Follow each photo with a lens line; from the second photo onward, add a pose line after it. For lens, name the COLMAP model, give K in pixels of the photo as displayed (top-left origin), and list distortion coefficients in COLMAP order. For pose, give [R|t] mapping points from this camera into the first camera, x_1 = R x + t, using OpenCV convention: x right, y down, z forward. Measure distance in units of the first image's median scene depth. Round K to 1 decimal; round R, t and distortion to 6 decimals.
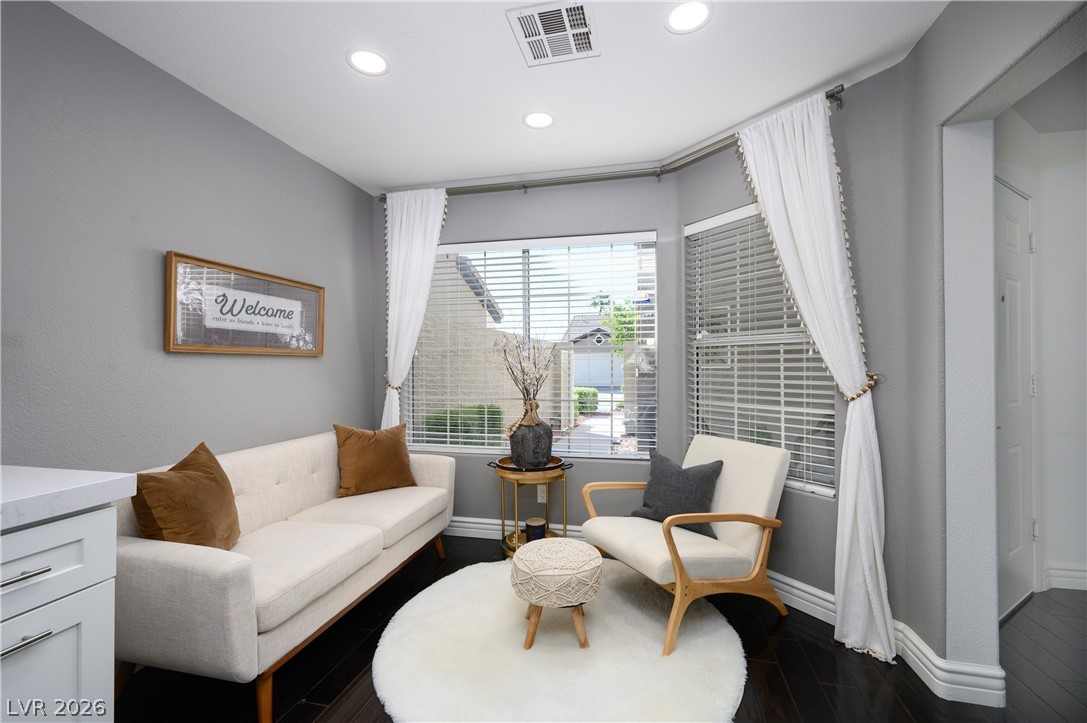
lens RADIAL K [[446.3, 0, 550.2], [0, 446.3, 358.9], [0, 0, 1]] dist [-0.000793, 0.000992]
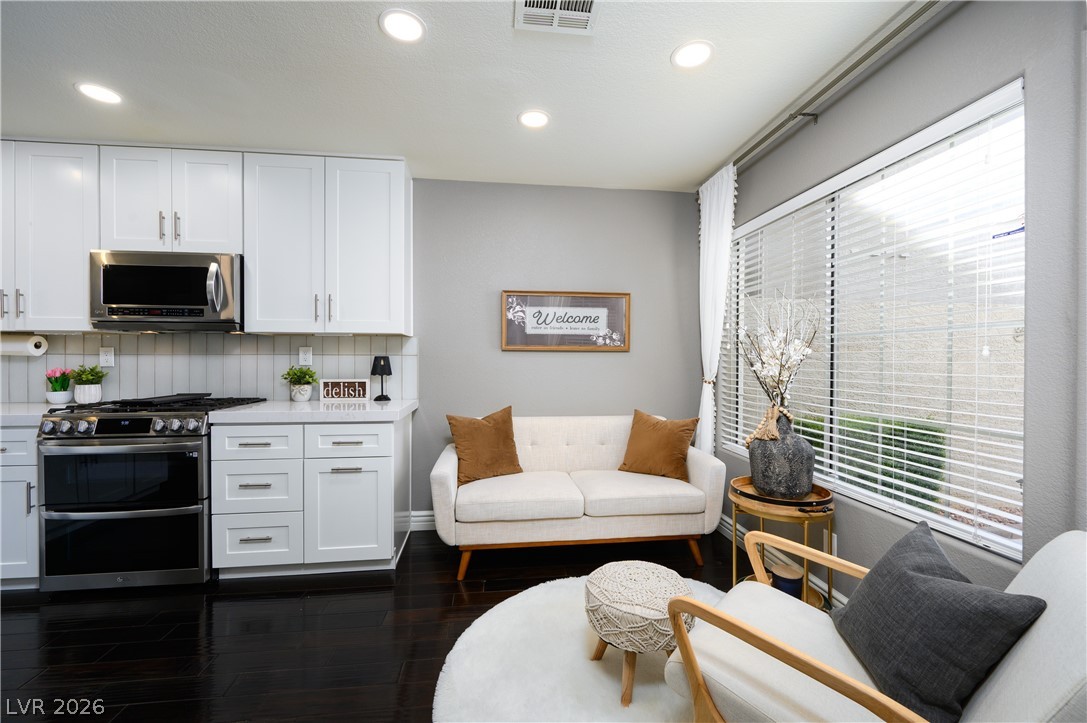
lens RADIAL K [[446.3, 0, 562.4], [0, 446.3, 358.9], [0, 0, 1]] dist [-0.000793, 0.000992]
pose [[0.368085, 0.005060, -0.929778, 0.594861], [0.008434, 0.999926, 0.008781, 0.003225], [0.929754, -0.011074, 0.368015, 0.443136]]
